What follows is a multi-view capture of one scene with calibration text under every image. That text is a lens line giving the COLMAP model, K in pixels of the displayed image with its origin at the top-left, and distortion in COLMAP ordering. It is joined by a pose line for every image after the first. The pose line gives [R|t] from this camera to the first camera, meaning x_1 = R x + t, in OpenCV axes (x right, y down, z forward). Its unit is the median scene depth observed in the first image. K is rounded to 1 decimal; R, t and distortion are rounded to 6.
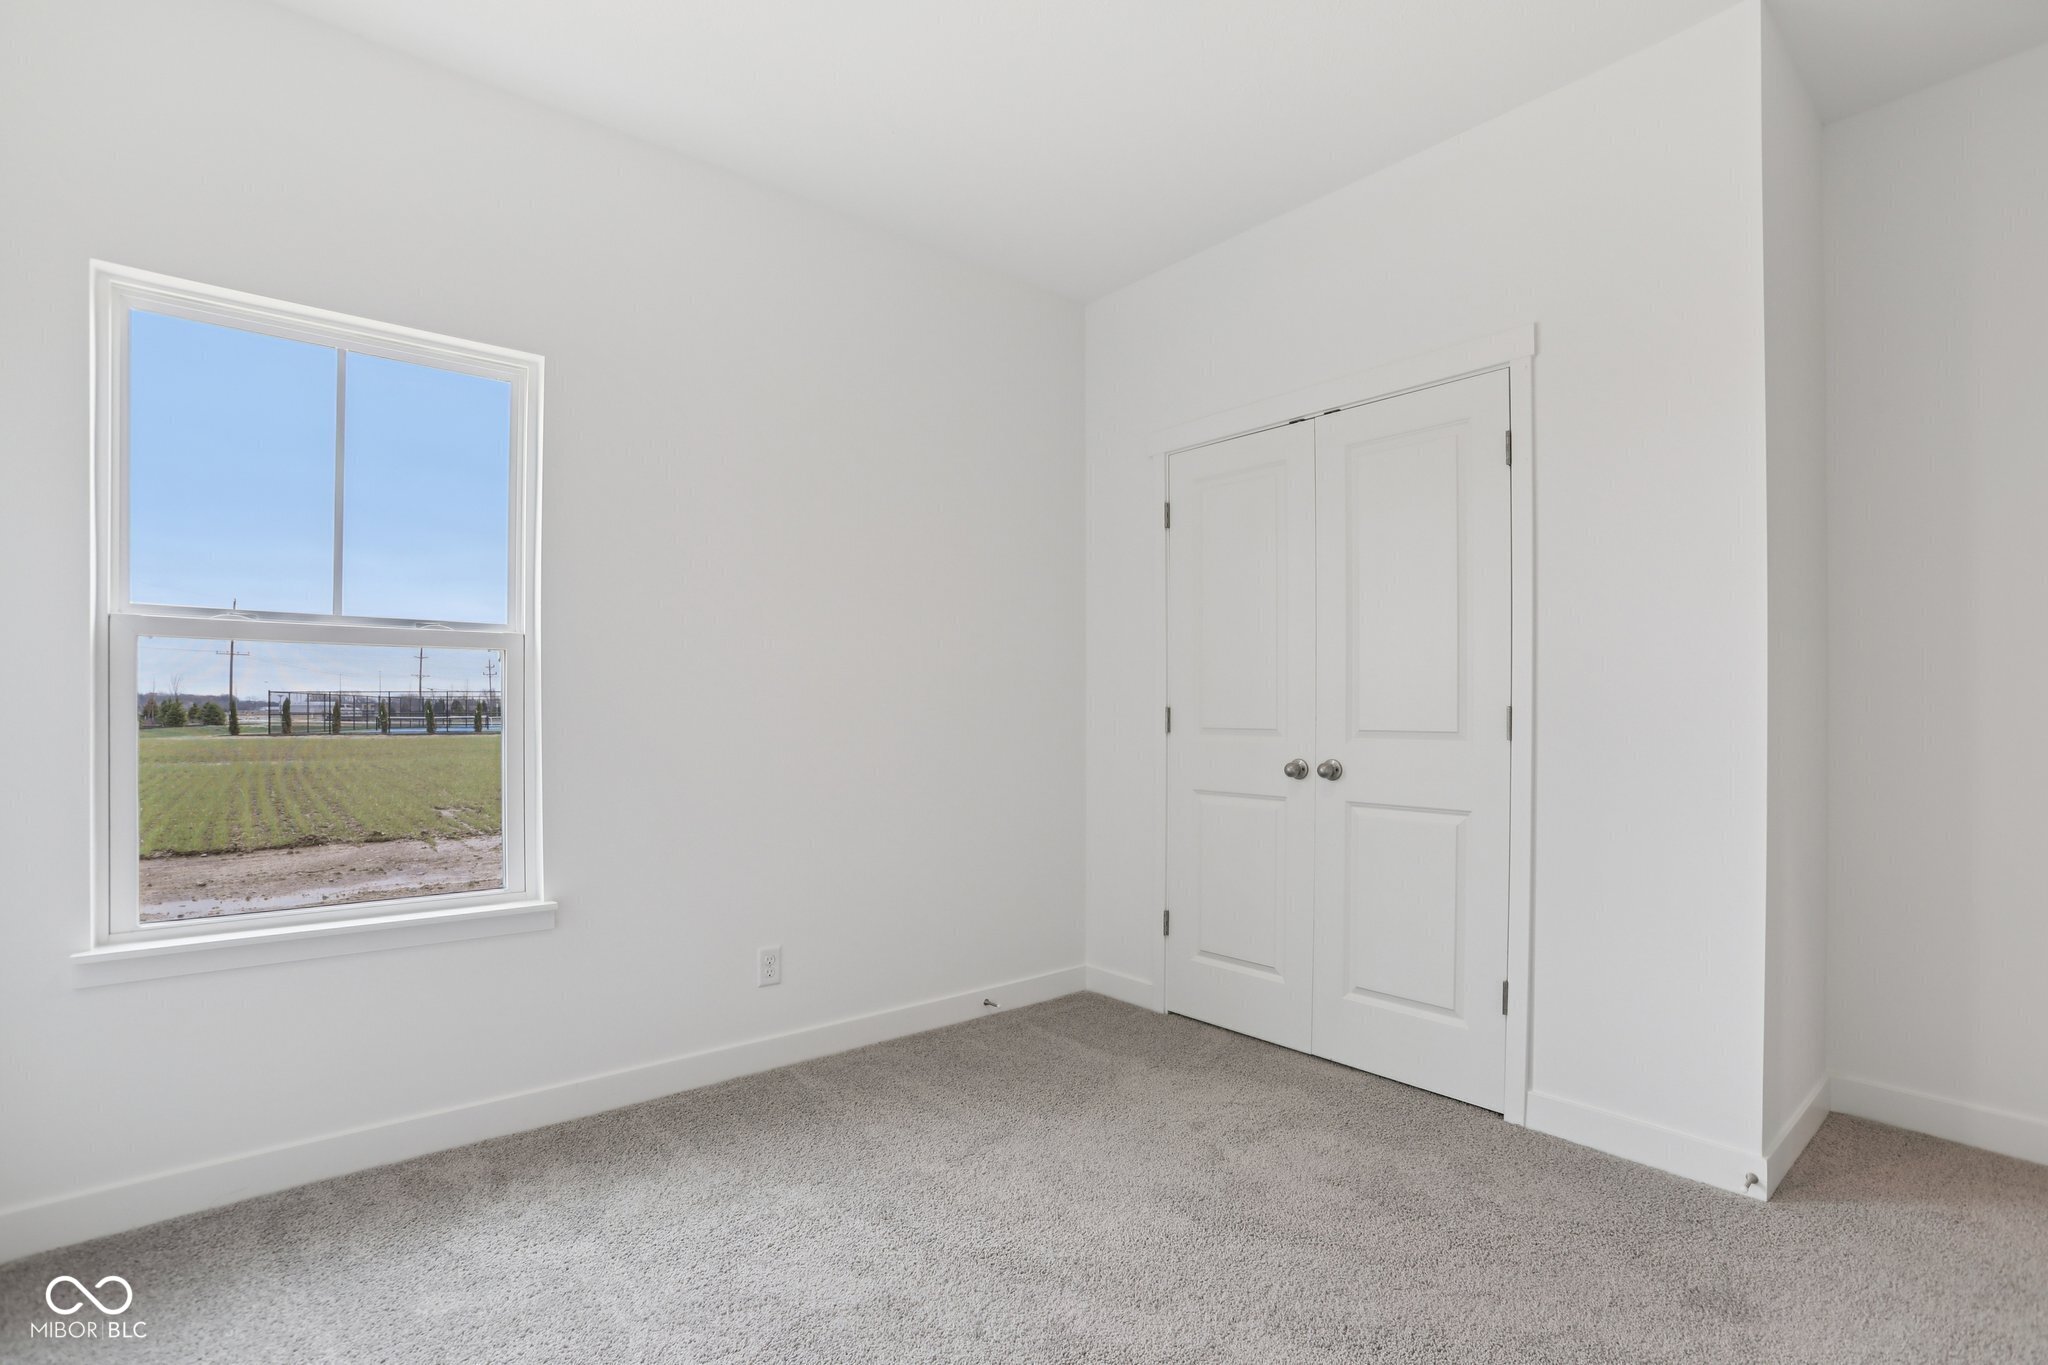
lens RADIAL K [[971.3, 0, 1020.0], [0, 971.3, 714.1], [0, 0, 1]] dist [-0.015357, 0.000334]
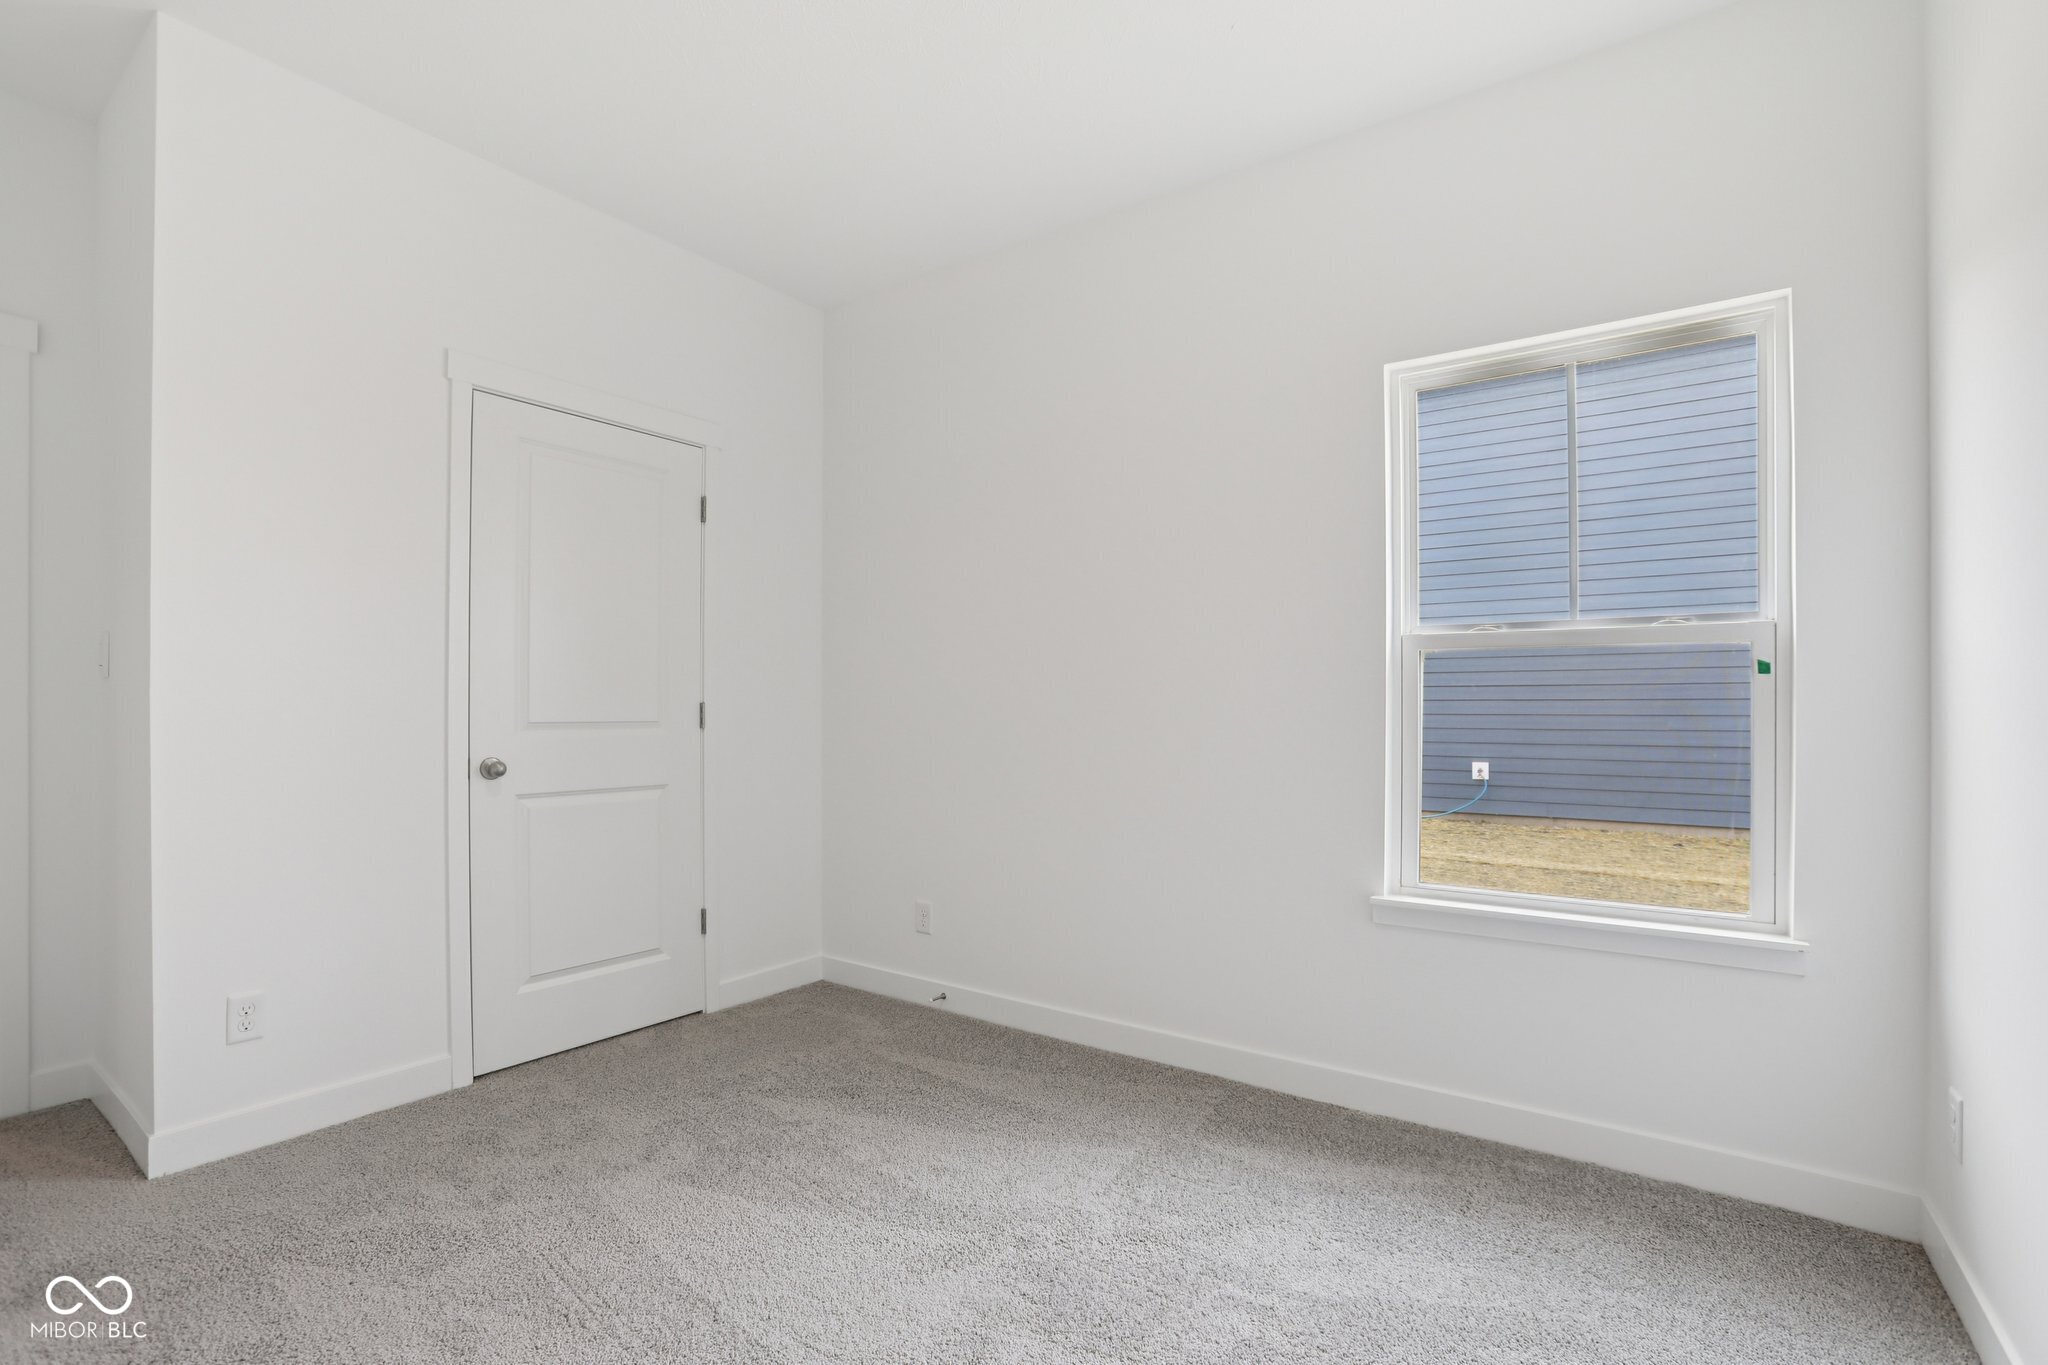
lens RADIAL K [[983.8, 0, 1025.6], [0, 983.8, 708.4], [0, 0, 1]] dist [0.022192, -0.000073]
pose [[0.296094, -0.002321, -0.955156, 0.133997], [-0.005395, 0.999977, -0.004102, 0.000773], [0.955143, 0.006367, 0.296075, 0.109569]]
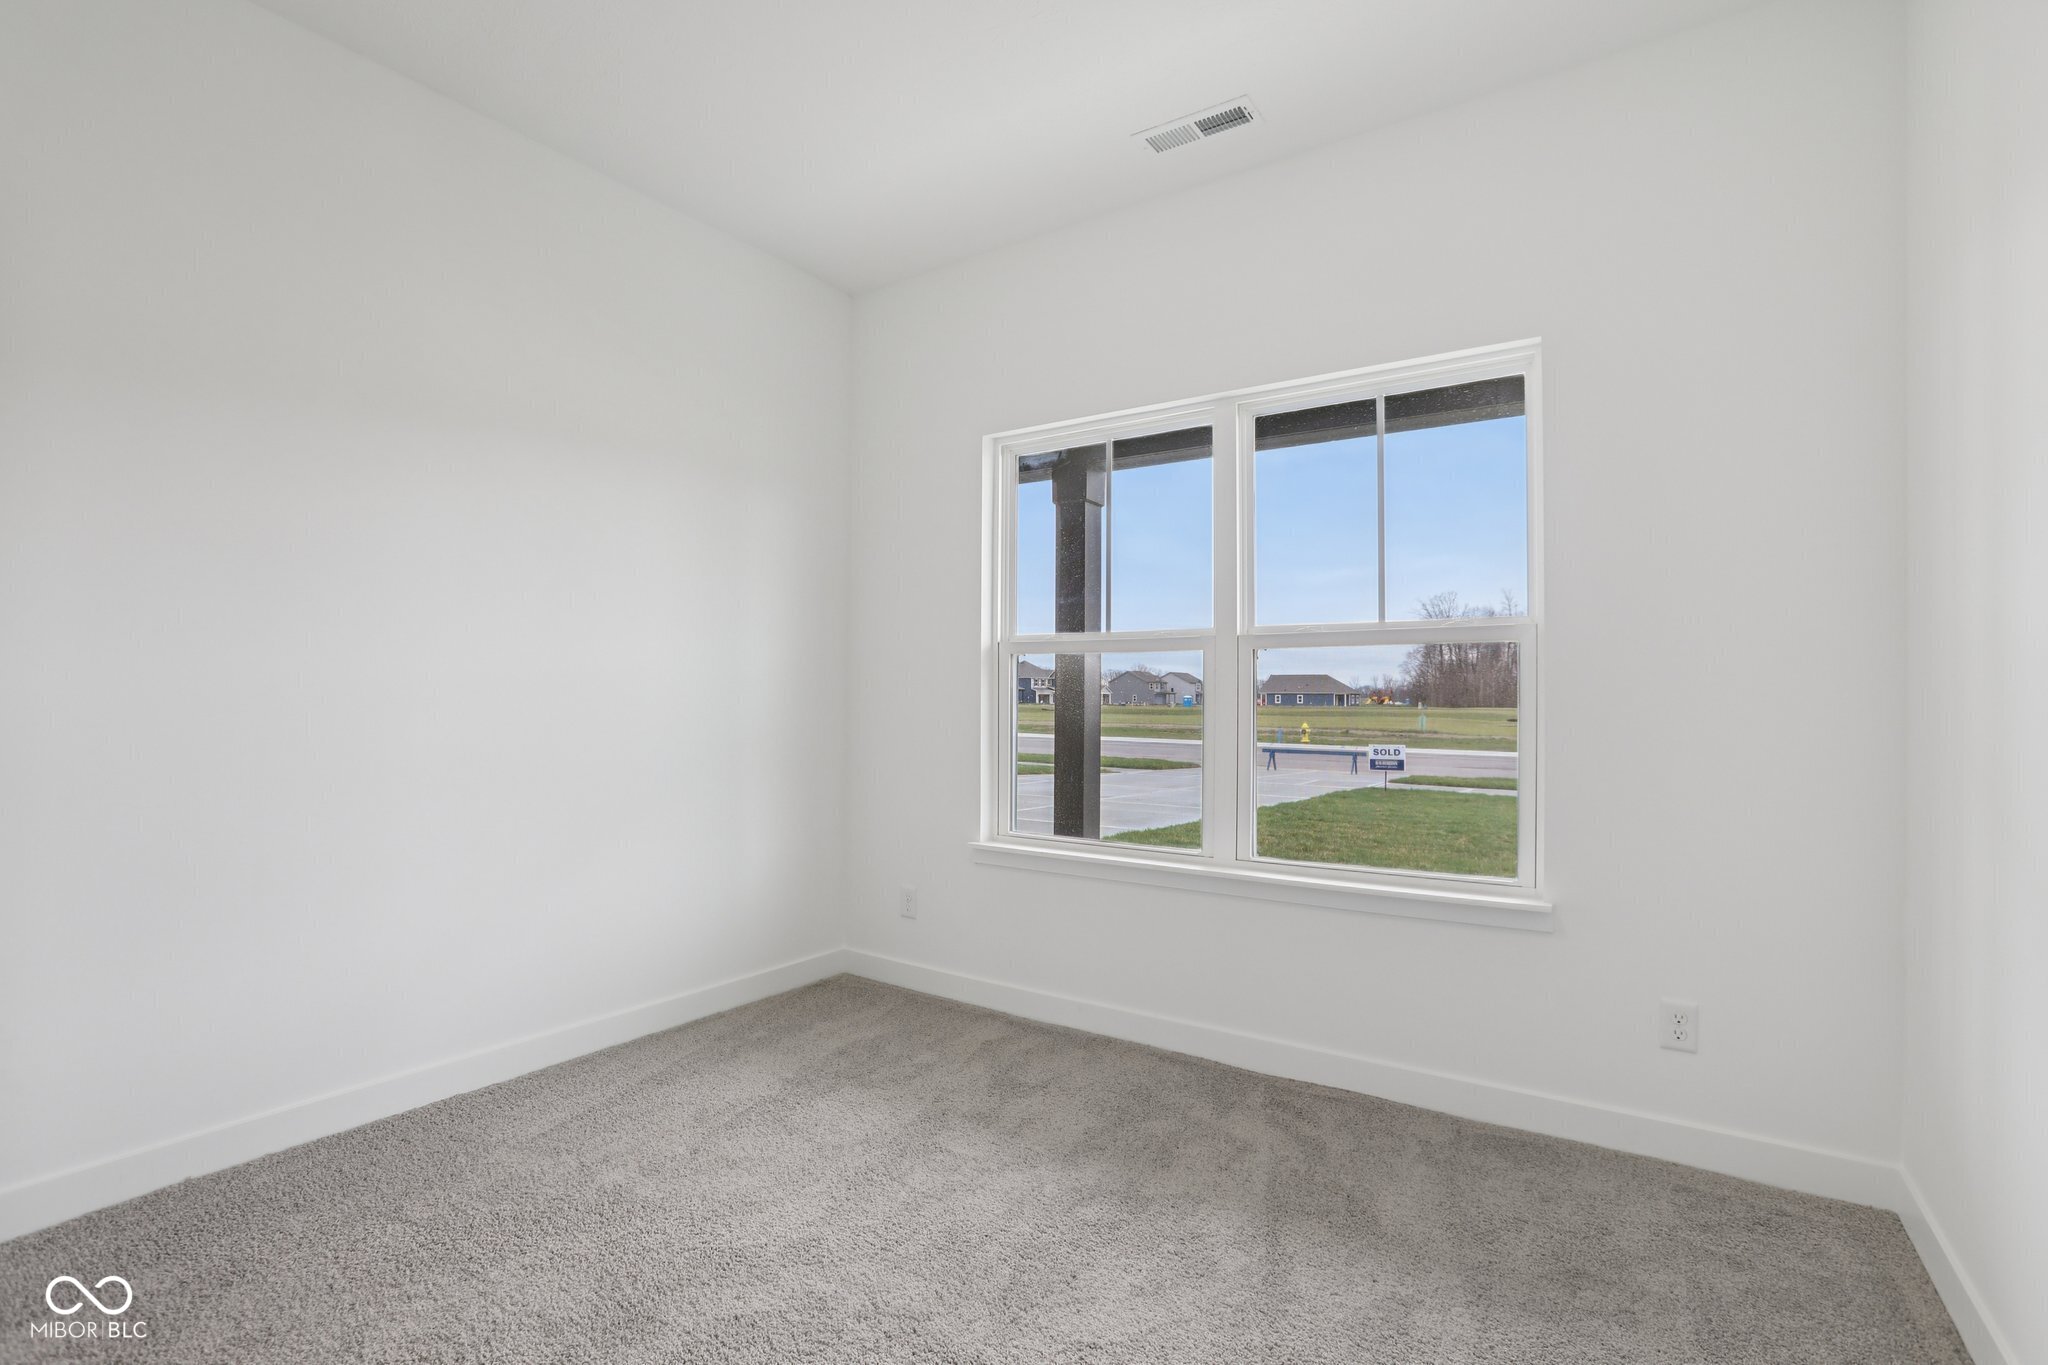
lens RADIAL K [[971.3, 0, 1020.0], [0, 971.3, 714.1], [0, 0, 1]] dist [-0.015357, 0.000334]
pose [[0.277913, 0.009732, -0.960557, 0.572770], [-0.006382, 0.999945, 0.008284, 0.004293], [0.960585, 0.003828, 0.277960, 0.472498]]
